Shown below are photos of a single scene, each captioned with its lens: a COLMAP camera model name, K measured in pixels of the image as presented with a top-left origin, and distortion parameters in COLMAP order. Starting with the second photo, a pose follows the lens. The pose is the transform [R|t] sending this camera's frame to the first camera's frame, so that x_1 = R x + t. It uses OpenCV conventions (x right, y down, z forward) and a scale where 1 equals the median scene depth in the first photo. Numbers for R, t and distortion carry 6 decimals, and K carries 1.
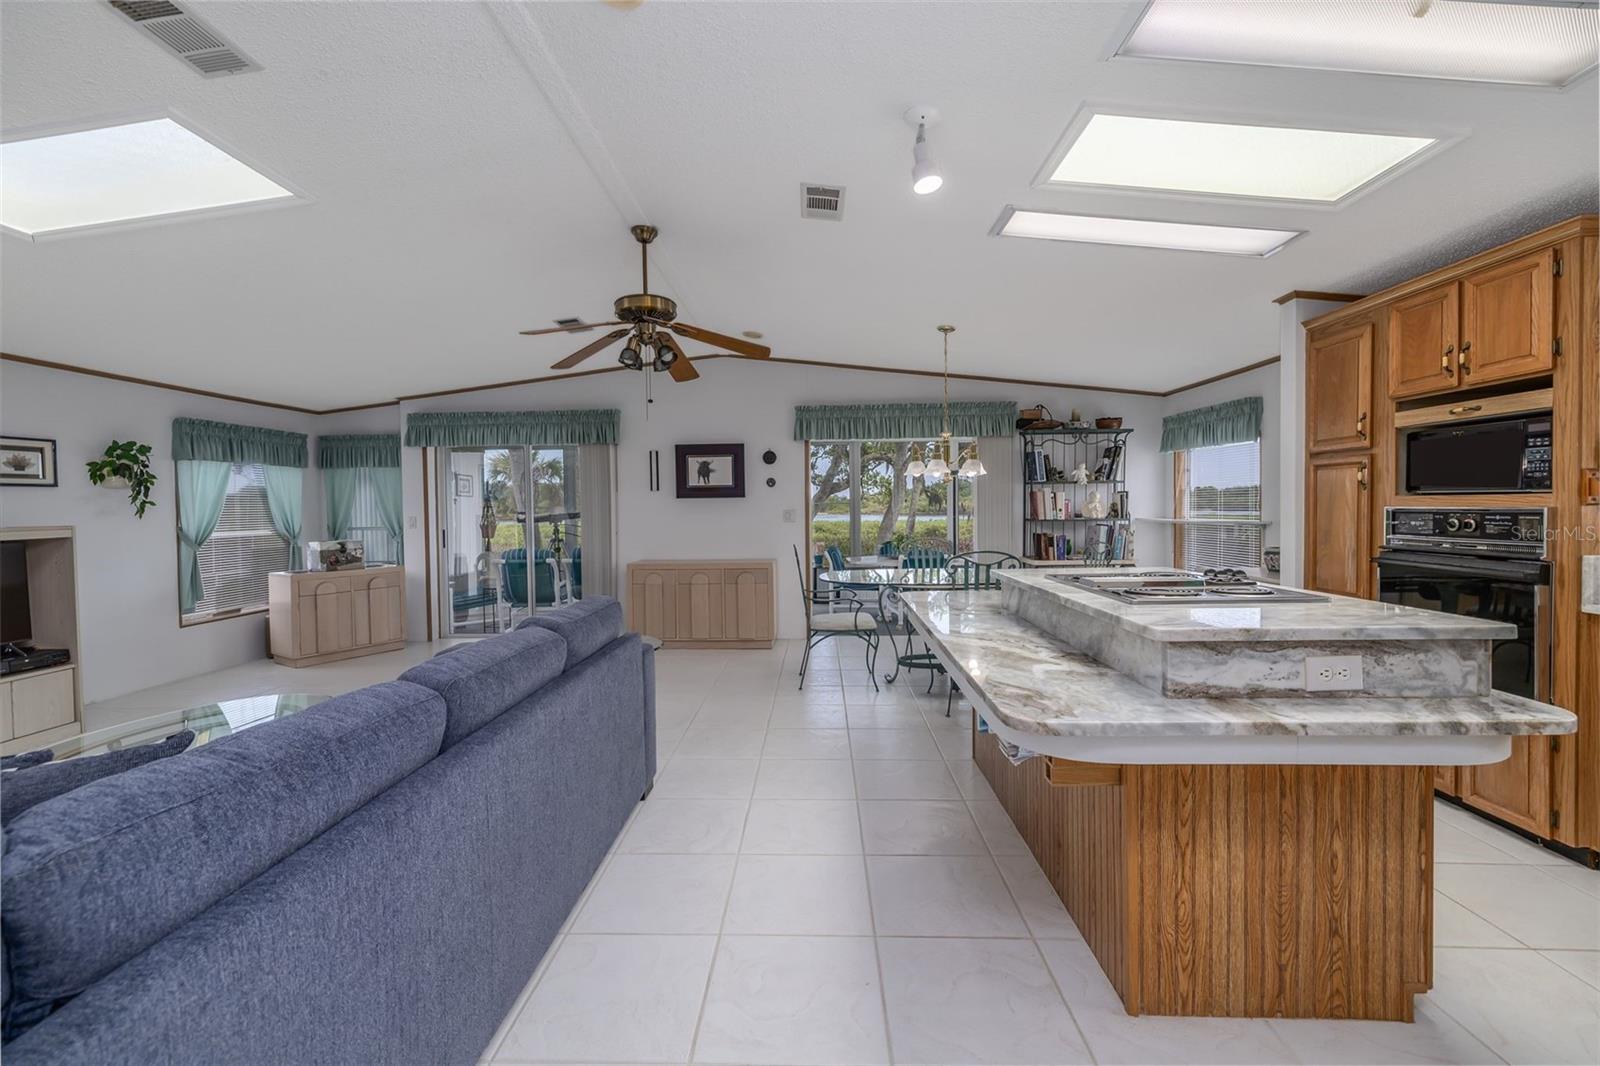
lens RADIAL K [[673.6, 0, 795.0], [0, 673.6, 519.7], [0, 0, 1]] dist [0.008238, 0.000127]
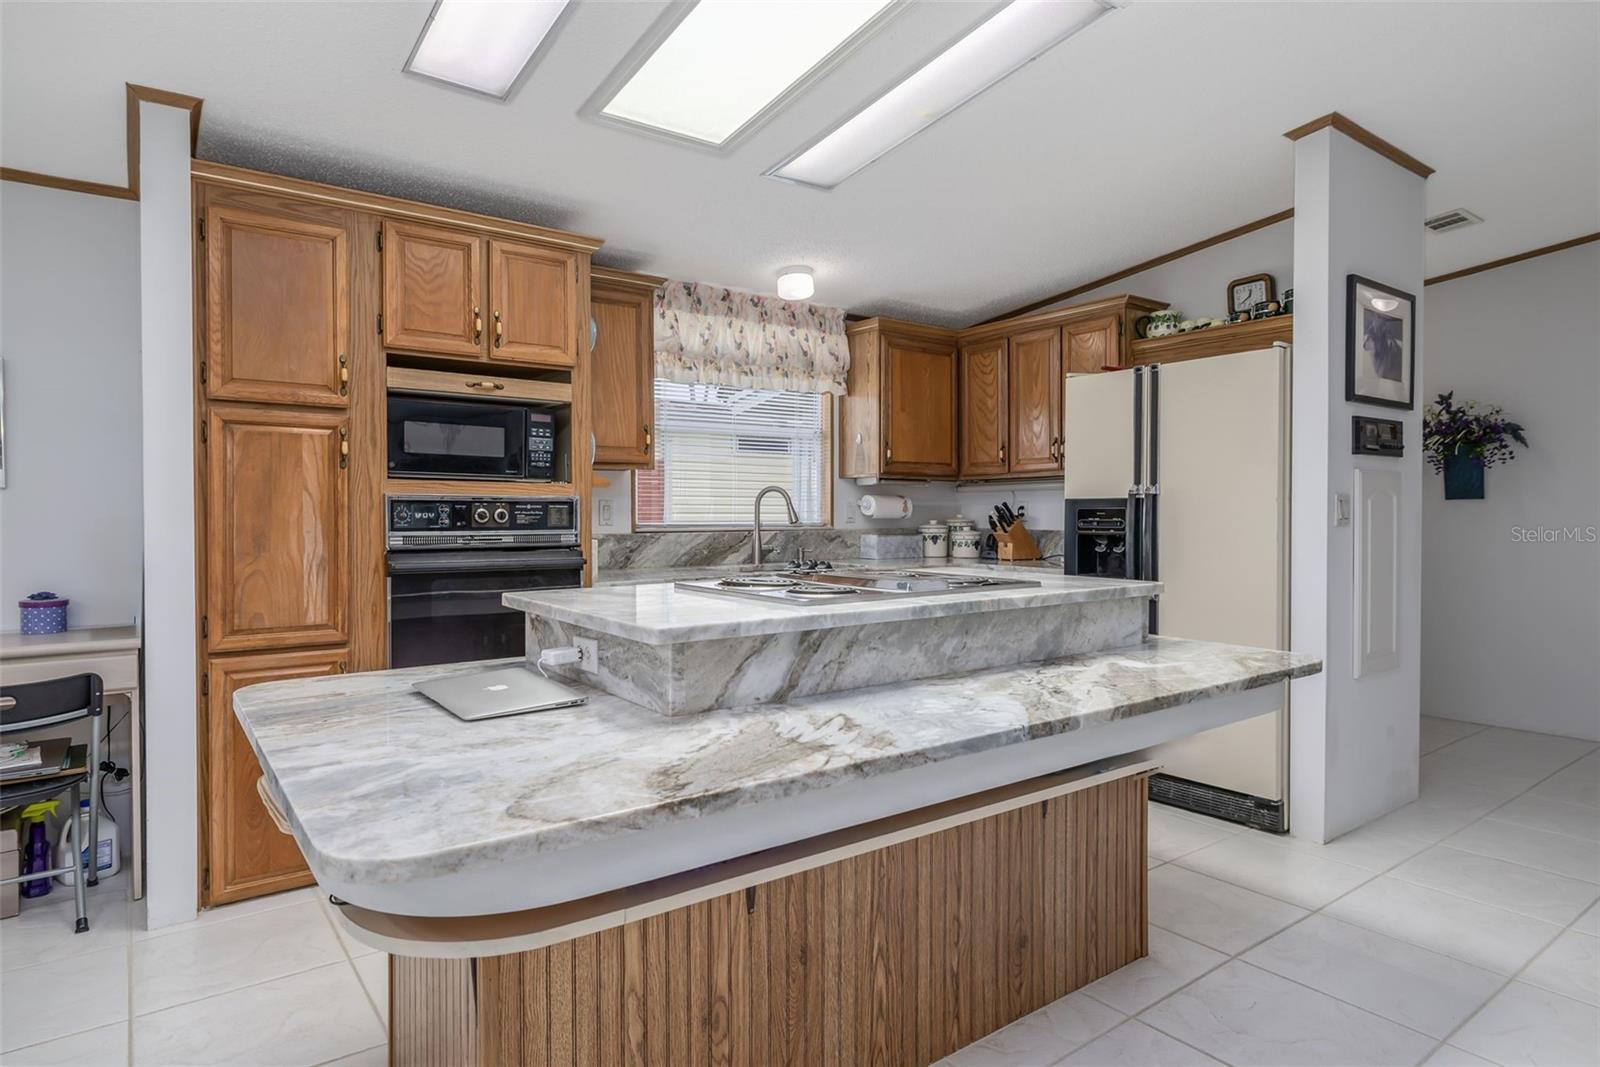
lens RADIAL K [[888.7, 0, 791.0], [0, 888.7, 518.1], [0, 0, 1]] dist [-0.000885, -0.000494]
pose [[-0.622296, 0.009420, 0.782725, -0.132843], [0.023091, 0.999713, 0.006328, 0.010197], [-0.782441, 0.022012, -0.622335, 1.162543]]
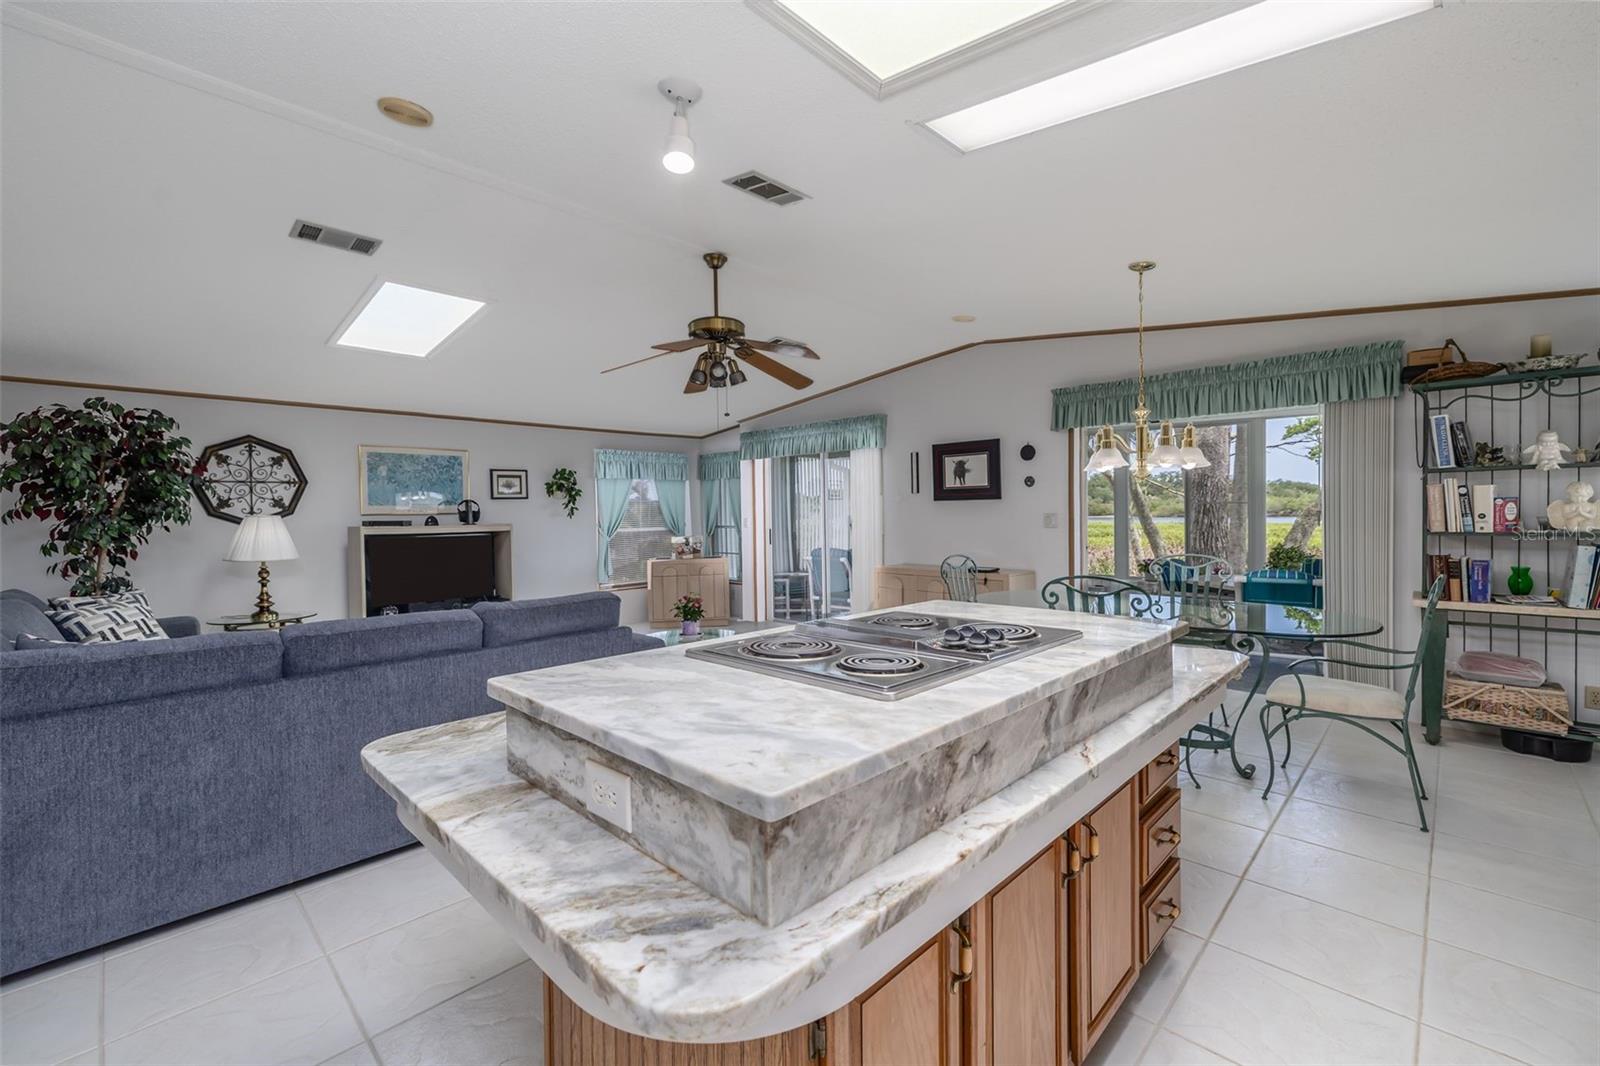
lens RADIAL K [[676.1, 0, 788.9], [0, 676.1, 522.7], [0, 0, 1]] dist [0.001746, 0.000106]
pose [[0.735560, 0.013191, -0.677331, 0.637761], [-0.007843, 0.999909, 0.010956, -0.018844], [0.677414, -0.002747, 0.735597, 0.303369]]
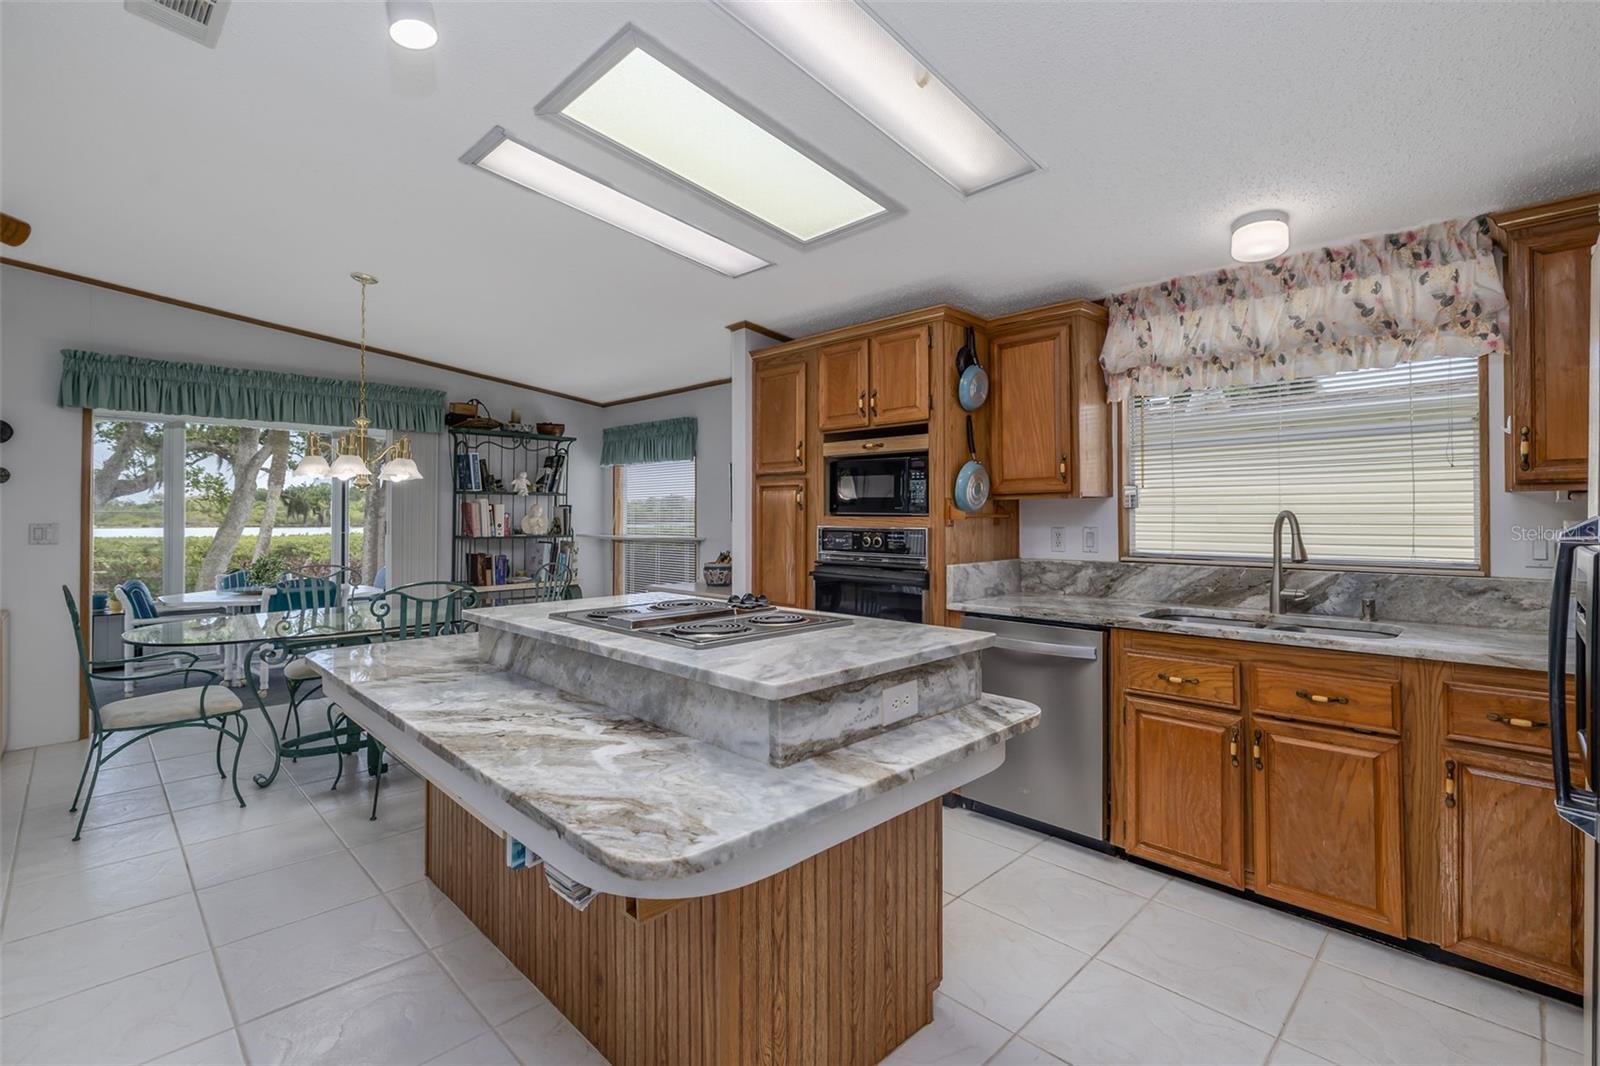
lens RADIAL K [[730.8, 0, 790.4], [0, 730.8, 510.5], [0, 0, 1]] dist [-0.003177, 0.000219]
pose [[0.689553, 0.017181, 0.724031, -0.037545], [0.004802, 0.999588, -0.028293, -0.009532], [-0.724219, 0.022986, 0.689187, 0.180902]]
